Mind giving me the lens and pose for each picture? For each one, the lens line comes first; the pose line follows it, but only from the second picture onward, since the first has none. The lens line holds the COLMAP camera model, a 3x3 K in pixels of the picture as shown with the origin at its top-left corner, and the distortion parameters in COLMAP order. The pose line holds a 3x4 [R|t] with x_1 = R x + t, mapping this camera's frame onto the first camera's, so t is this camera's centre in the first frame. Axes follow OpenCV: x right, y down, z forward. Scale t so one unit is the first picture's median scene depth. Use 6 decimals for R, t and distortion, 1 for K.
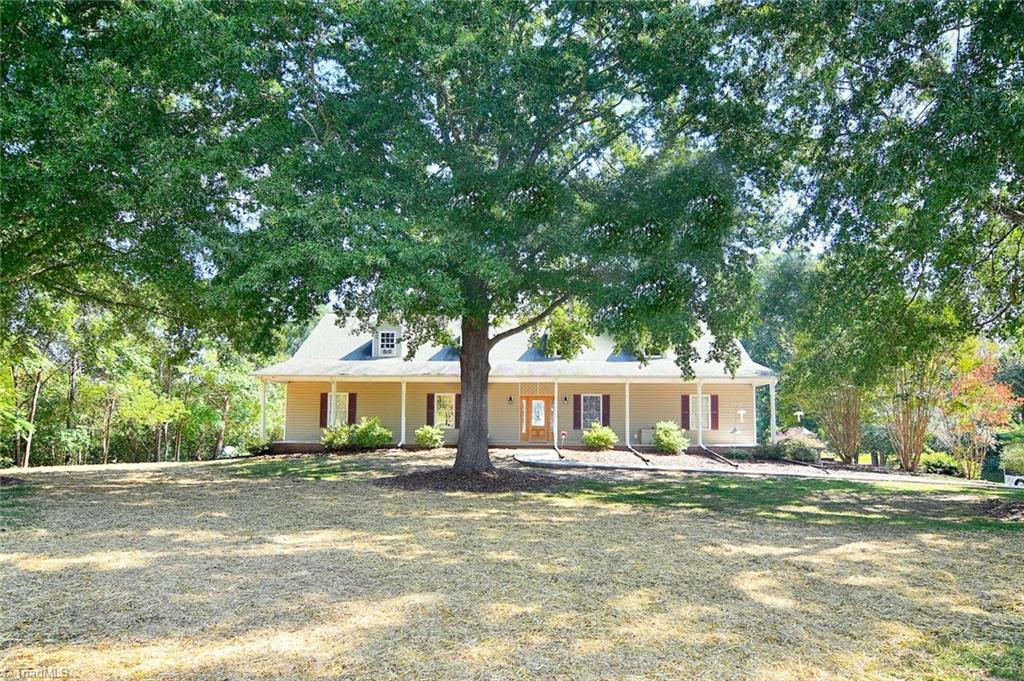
lens RADIAL K [[536.3, 0, 510.3], [0, 536.3, 362.7], [0, 0, 1]] dist [-0.001720, -0.013593]
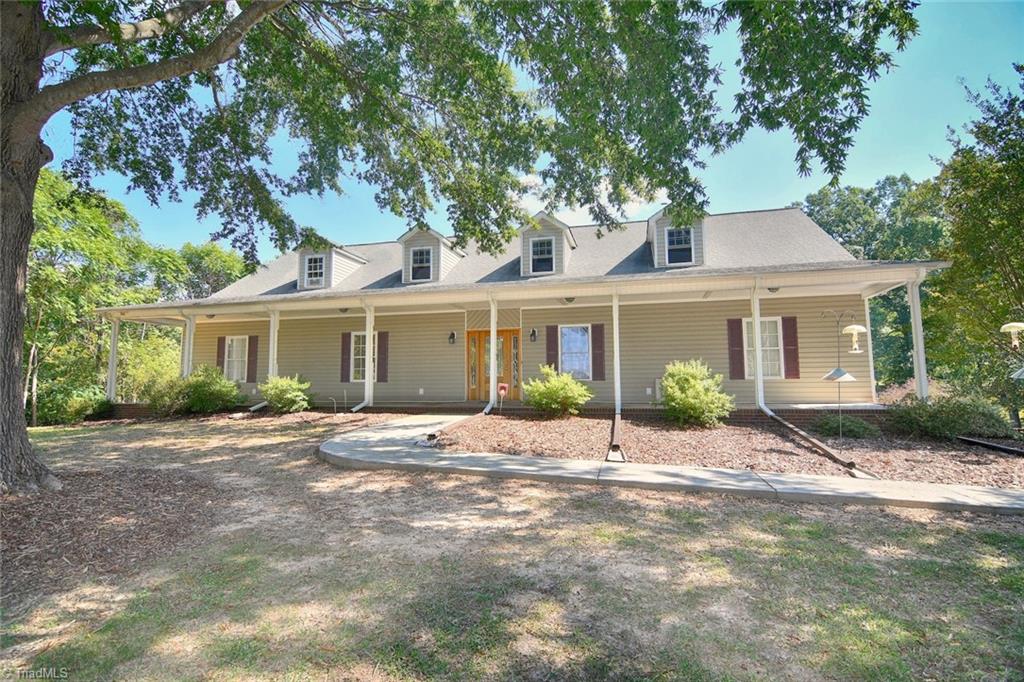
lens RADIAL K [[474.0, 0, 503.0], [0, 474.0, 331.1], [0, 0, 1]] dist [-0.001157, -0.011834]
pose [[0.980175, -0.032738, -0.195408, 0.210241], [0.033835, 0.999425, 0.002276, 0.073966], [0.195222, -0.008842, 0.980719, 0.521435]]
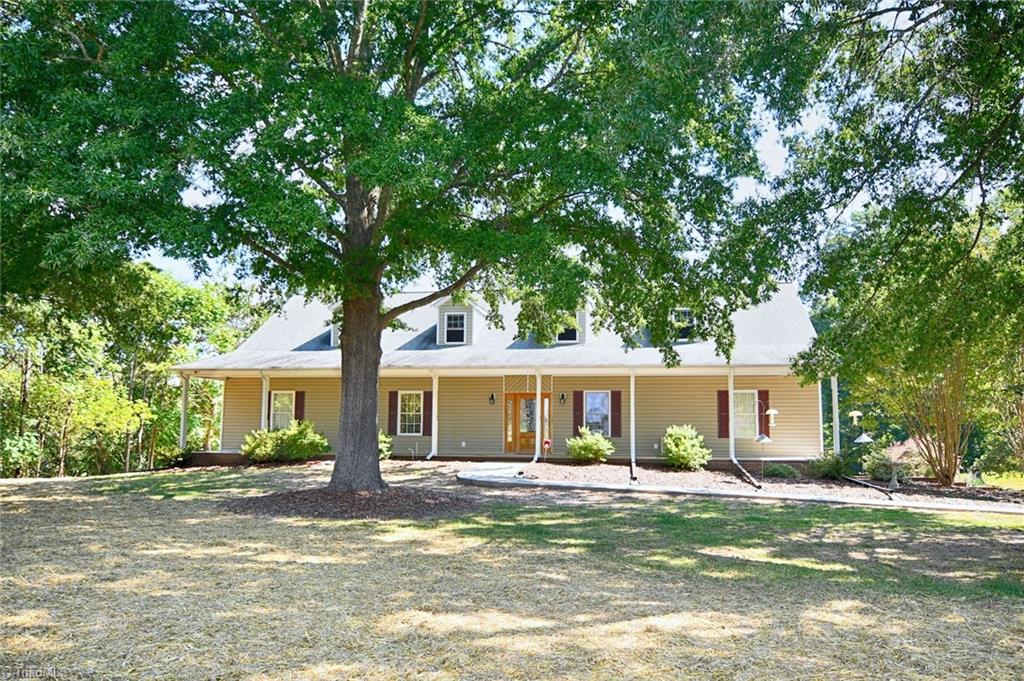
lens RADIAL K [[658.9, 0, 514.4], [0, 658.9, 362.6], [0, 0, 1]] dist [-0.006307, -0.001063]
pose [[0.992974, -0.011596, -0.117764, 0.172777], [0.012533, 0.999895, 0.007222, 0.013179], [0.117668, -0.008647, 0.993015, 0.072628]]
